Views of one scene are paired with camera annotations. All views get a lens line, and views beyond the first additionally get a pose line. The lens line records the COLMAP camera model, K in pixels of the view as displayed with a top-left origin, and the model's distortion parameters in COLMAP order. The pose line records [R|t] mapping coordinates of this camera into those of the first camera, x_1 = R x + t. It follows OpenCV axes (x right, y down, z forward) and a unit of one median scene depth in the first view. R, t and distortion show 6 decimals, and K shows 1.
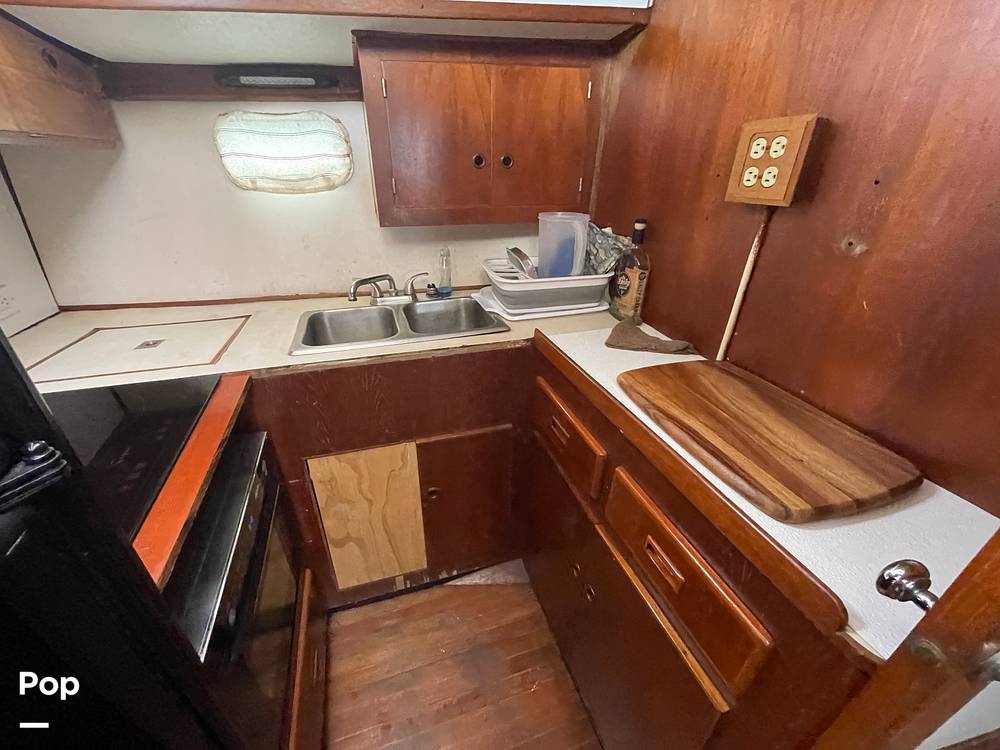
lens RADIAL K [[403.5, 0, 501.5], [0, 403.5, 378.0], [0, 0, 1]] dist [-0.003655, 0.001563]
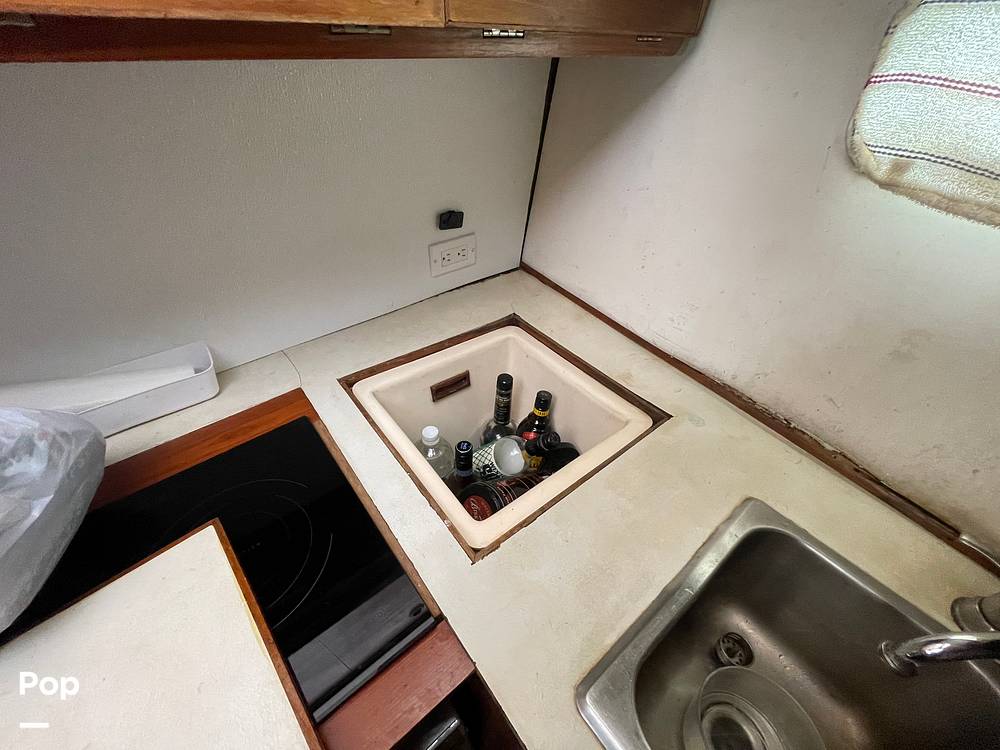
lens RADIAL K [[403.5, 0, 499.9], [0, 403.5, 378.2], [0, 0, 1]] dist [-0.003655, 0.001563]
pose [[0.349911, 0.606609, -0.713854, -0.384874], [-0.459628, 0.775171, 0.433419, -0.344575], [0.816275, 0.176449, 0.550055, 0.567467]]
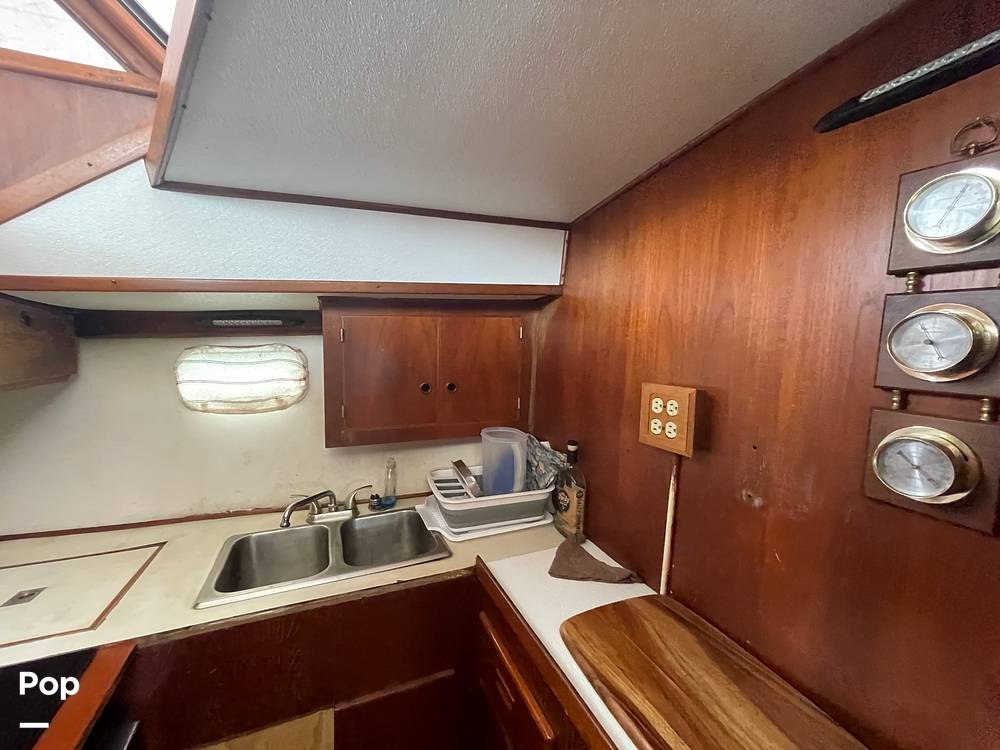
lens RADIAL K [[403.5, 0, 501.7], [0, 403.5, 378.1], [0, 0, 1]] dist [-0.003655, 0.001563]
pose [[0.995141, 0.002838, 0.098423, 0.043225], [0.035160, 0.923439, -0.382130, -0.133446], [-0.091972, 0.383734, 0.918852, -0.047895]]
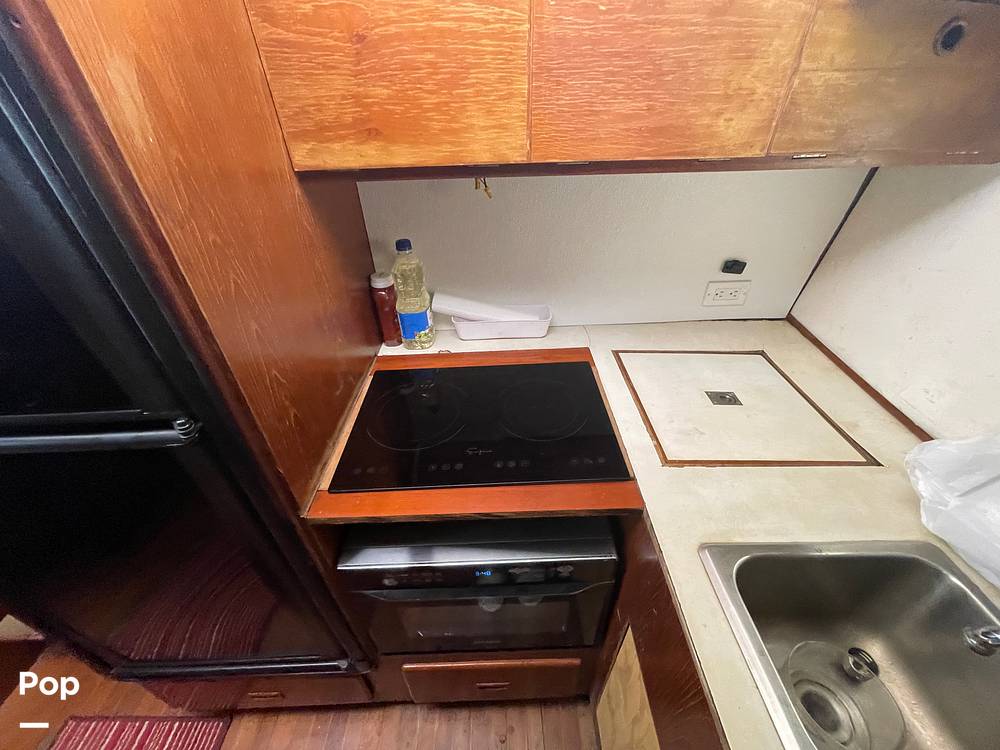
lens RADIAL K [[403.5, 0, 499.3], [0, 403.5, 377.3], [0, 0, 1]] dist [-0.003655, 0.001563]
pose [[-0.306137, 0.545689, -0.780067, -0.079711], [-0.429252, 0.652258, 0.624741, -0.392598], [0.849719, 0.526102, 0.034557, 0.486551]]
